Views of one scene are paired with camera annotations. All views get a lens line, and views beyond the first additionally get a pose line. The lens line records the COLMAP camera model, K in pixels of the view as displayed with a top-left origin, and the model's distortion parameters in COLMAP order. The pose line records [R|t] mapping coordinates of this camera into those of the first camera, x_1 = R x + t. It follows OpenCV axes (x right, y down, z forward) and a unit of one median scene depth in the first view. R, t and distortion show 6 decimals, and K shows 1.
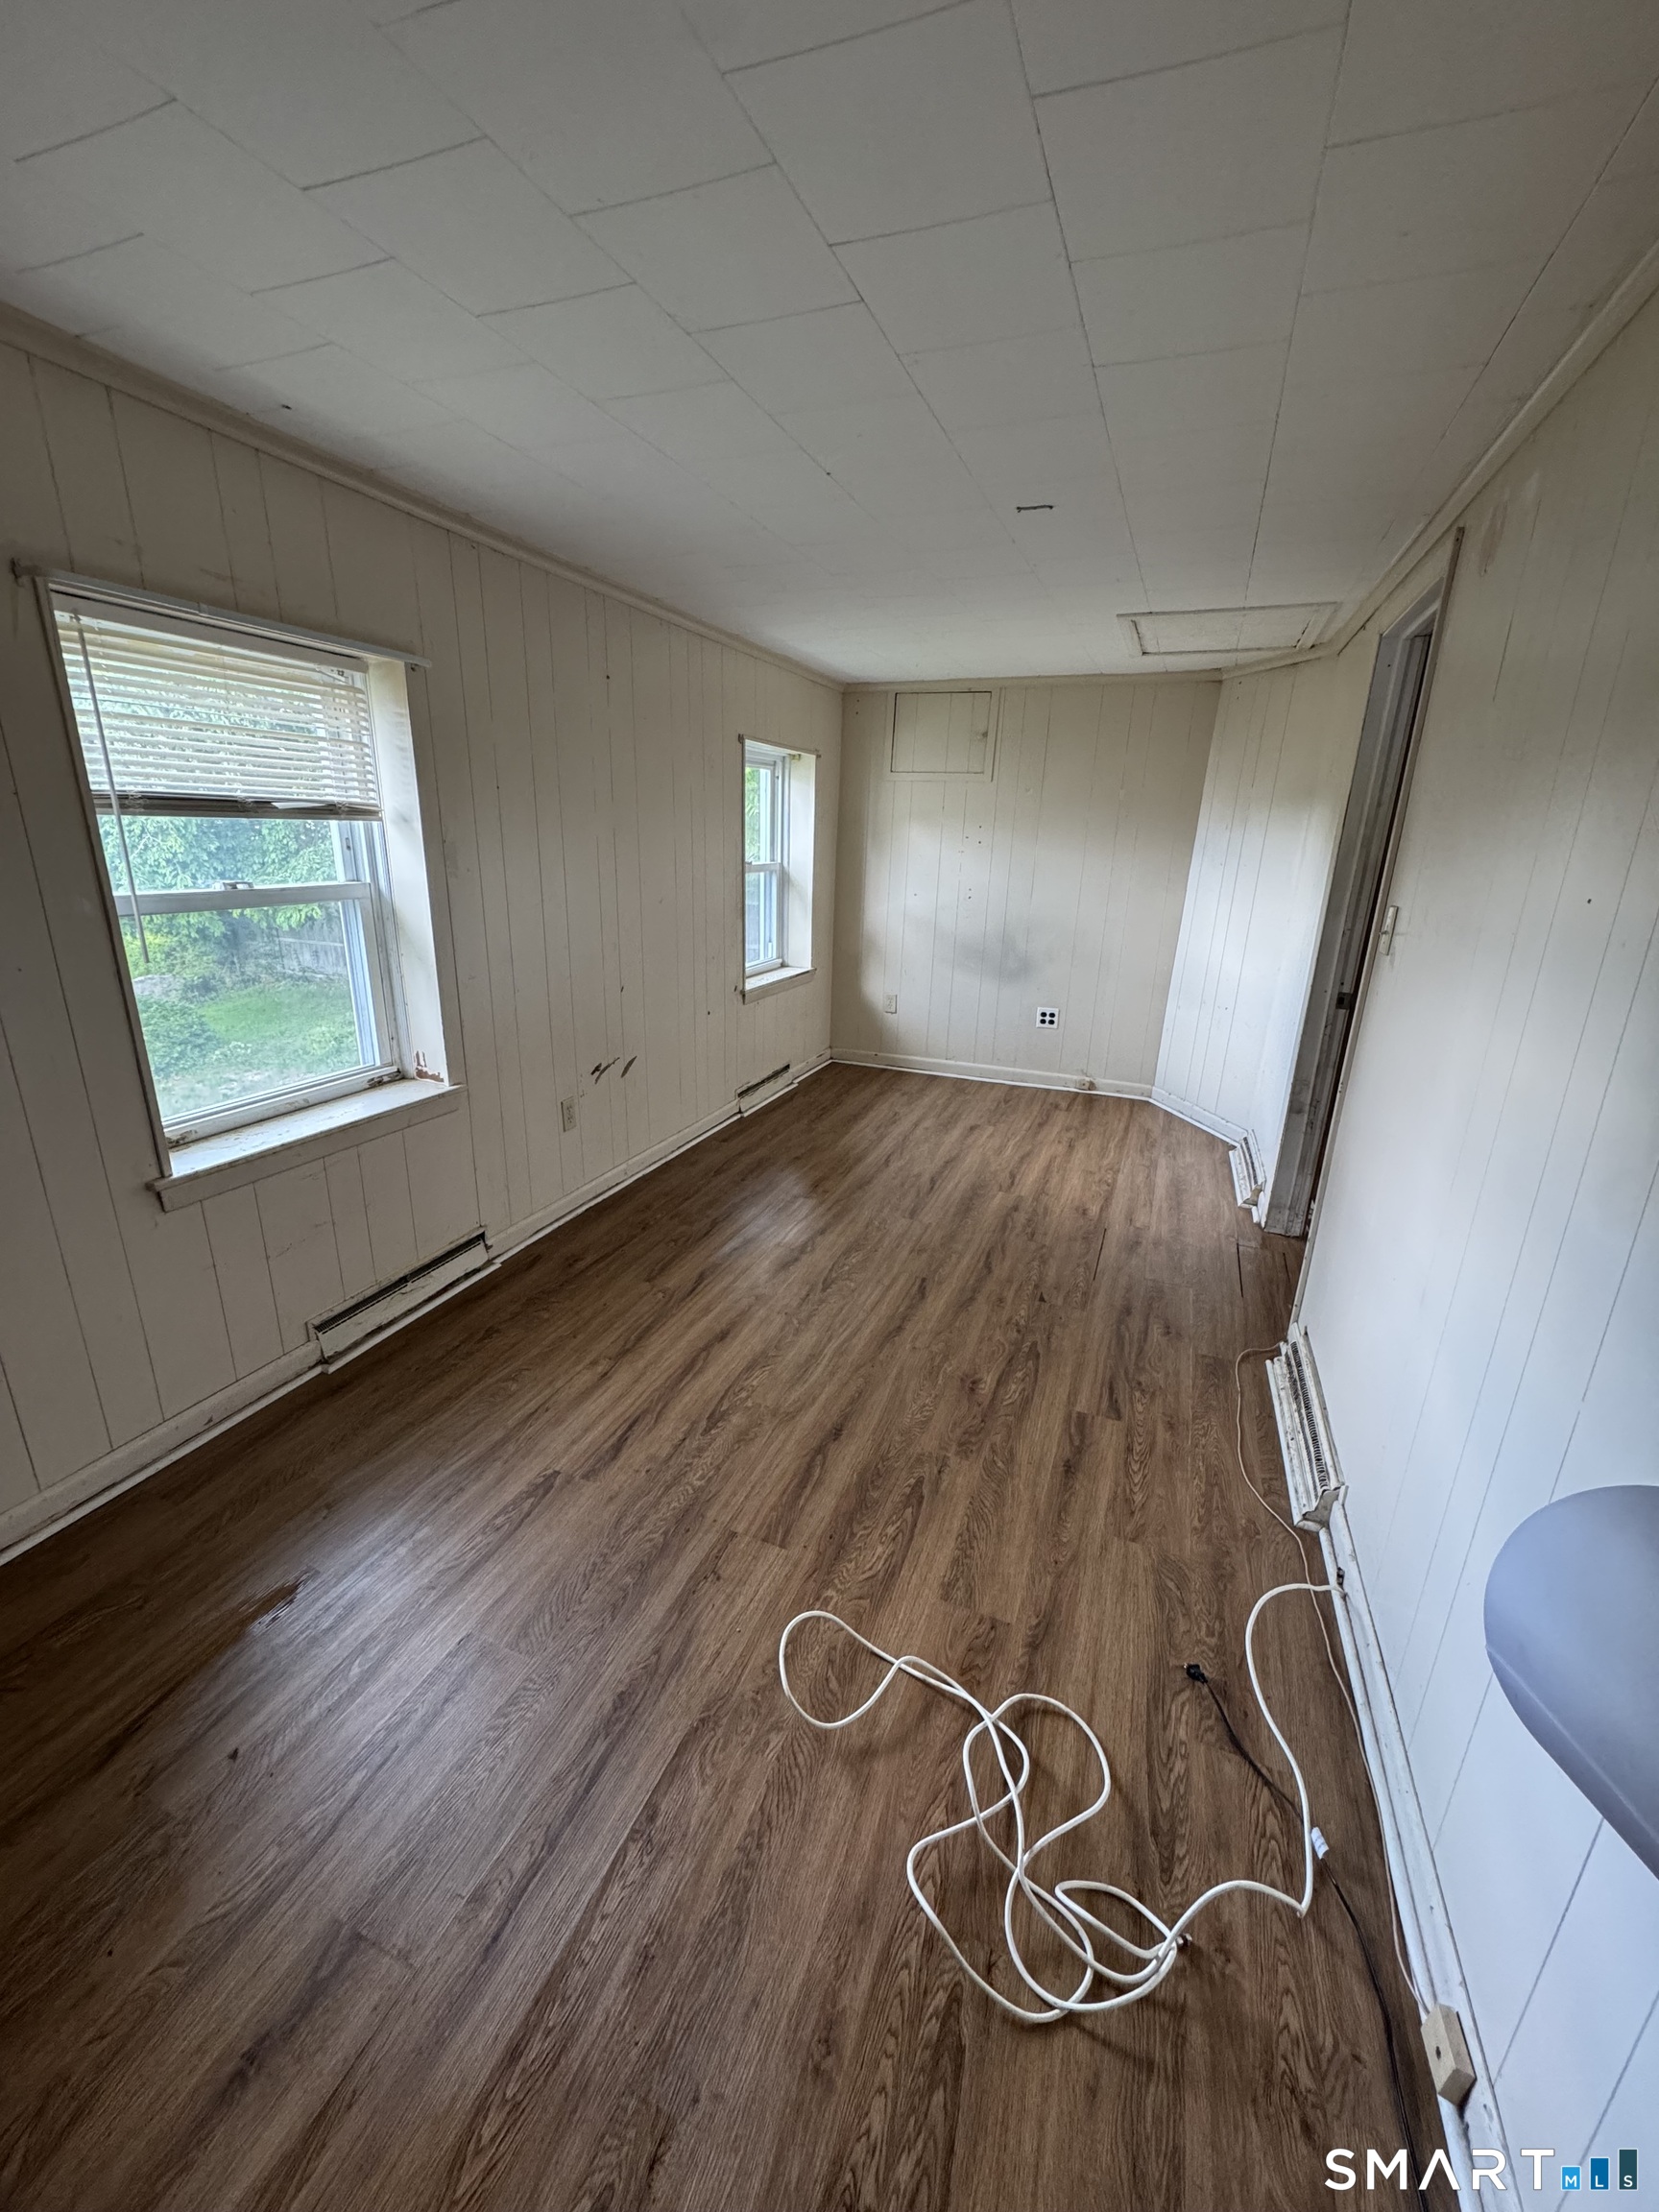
lens RADIAL K [[880.3, 0, 820.9], [0, 880.3, 1113.1], [0, 0, 1]] dist [-0.002973, 0.000071]
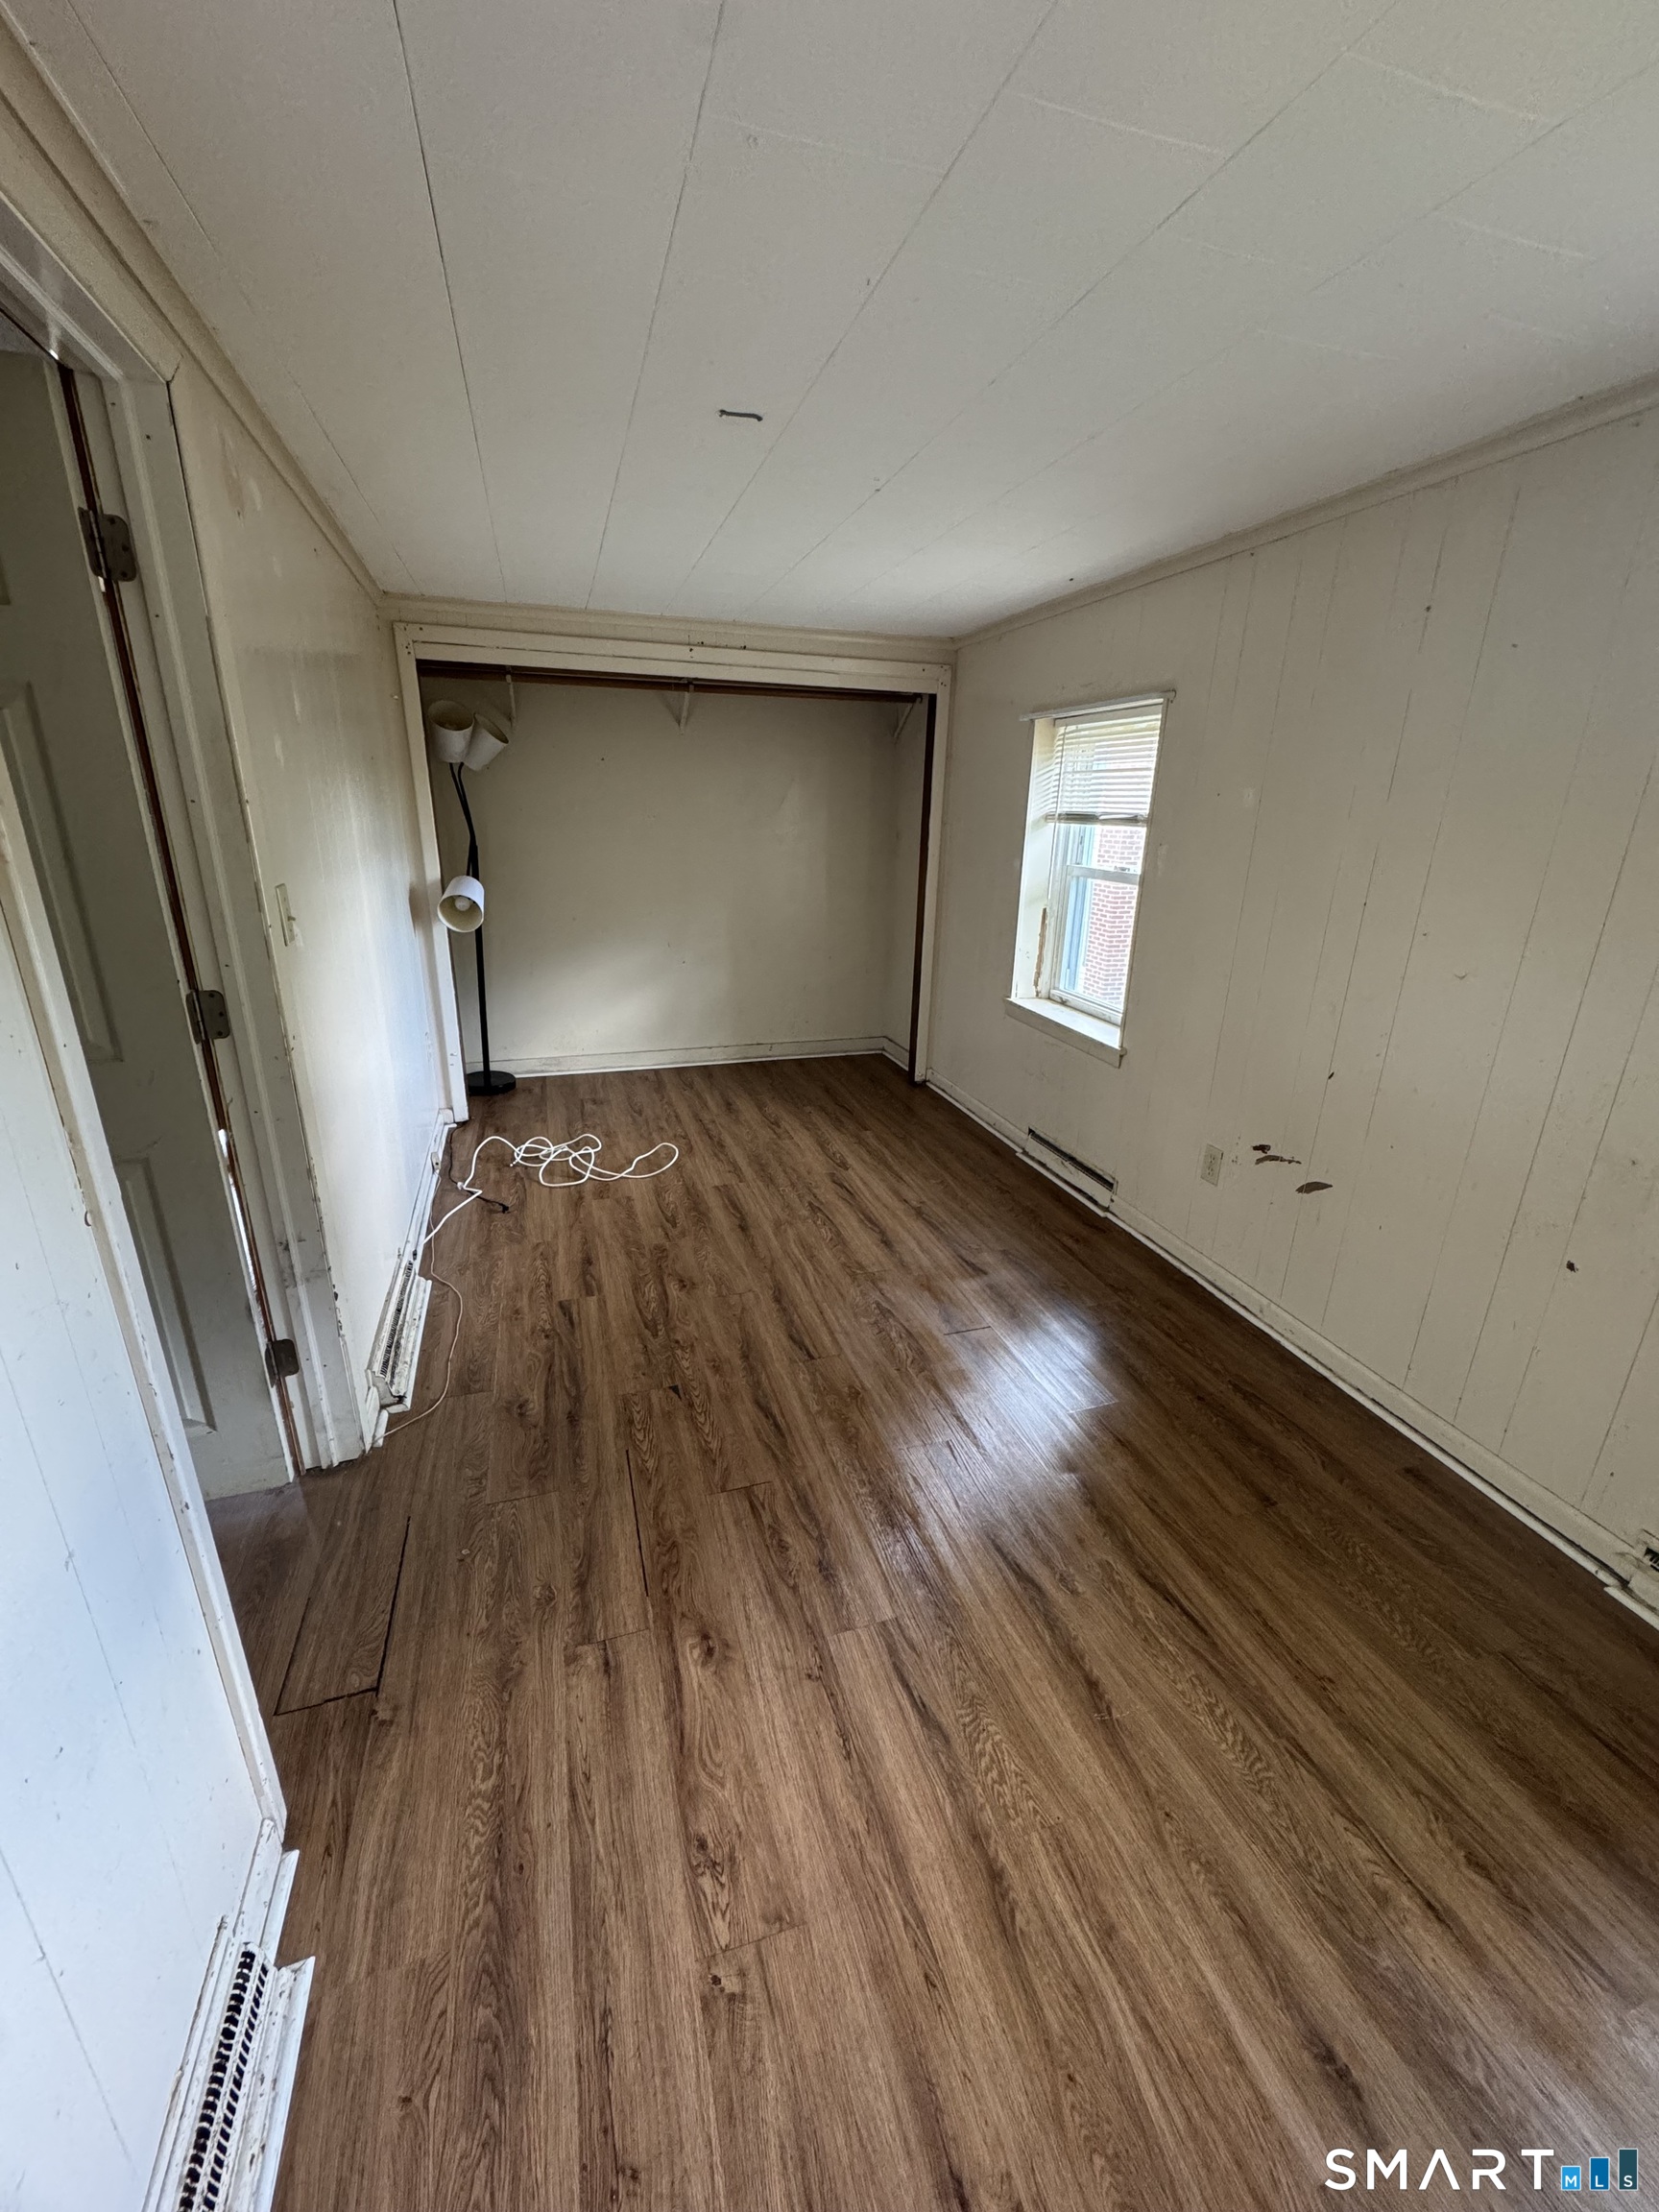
lens RADIAL K [[880.3, 0, 817.9], [0, 880.3, 1099.7], [0, 0, 1]] dist [-0.002973, 0.000071]
pose [[-0.776684, 0.155683, -0.610349, 0.672443], [-0.235971, 0.826498, 0.511095, -0.507160], [0.584020, 0.540984, -0.605191, 1.589568]]
